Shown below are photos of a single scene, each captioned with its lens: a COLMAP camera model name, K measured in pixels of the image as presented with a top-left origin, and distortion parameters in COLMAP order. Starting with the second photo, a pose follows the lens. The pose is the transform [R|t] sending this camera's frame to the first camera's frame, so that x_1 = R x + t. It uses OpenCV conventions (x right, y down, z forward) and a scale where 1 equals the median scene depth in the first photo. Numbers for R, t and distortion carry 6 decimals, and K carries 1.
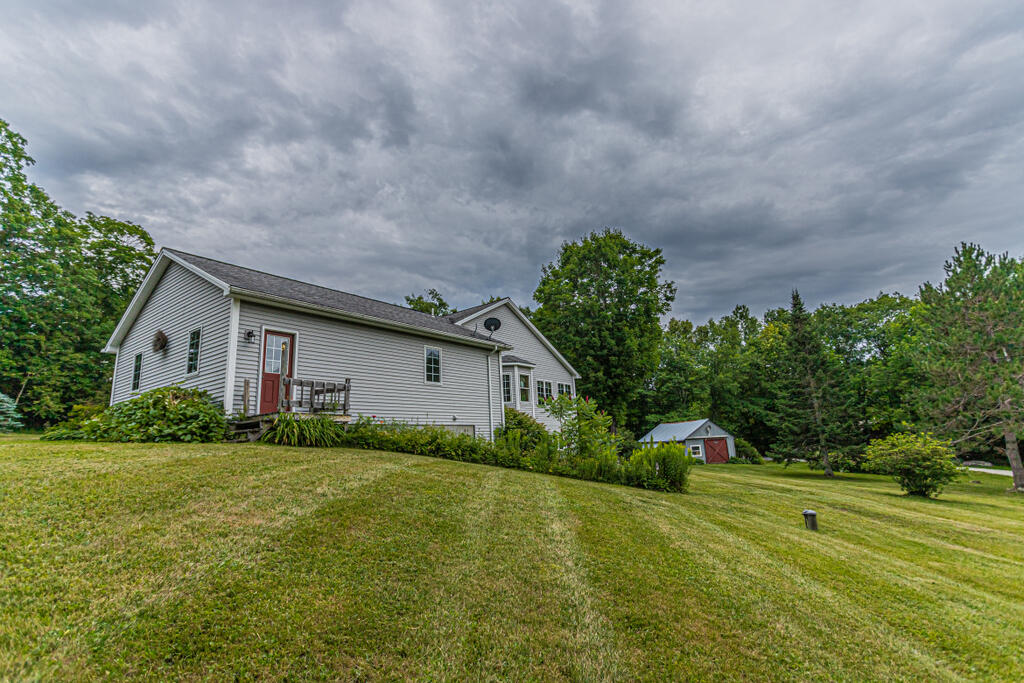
lens RADIAL K [[467.7, 0, 512.0], [0, 467.7, 341.5], [0, 0, 1]] dist [-0.001231, -0.000216]
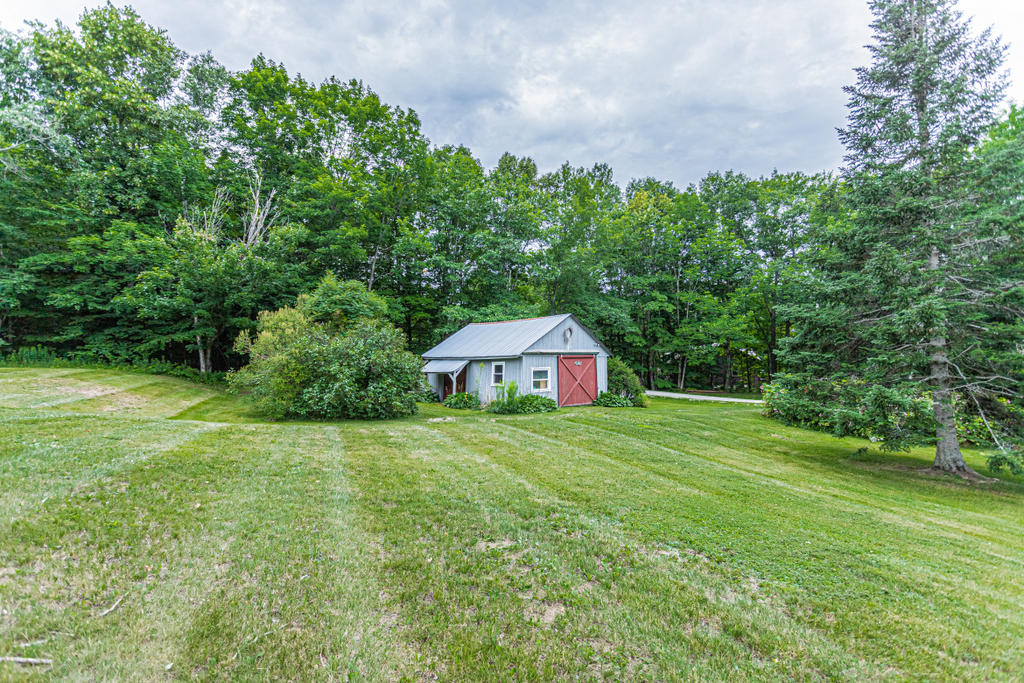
lens RADIAL K [[467.7, 0, 512.0], [0, 467.7, 341.5], [0, 0, 1]] dist [-0.001231, -0.000216]
pose [[0.915914, 0.055833, 0.397471, 0.180377], [-0.121592, 0.982342, 0.142199, 0.133068], [-0.382513, -0.178572, 0.906530, 0.588664]]
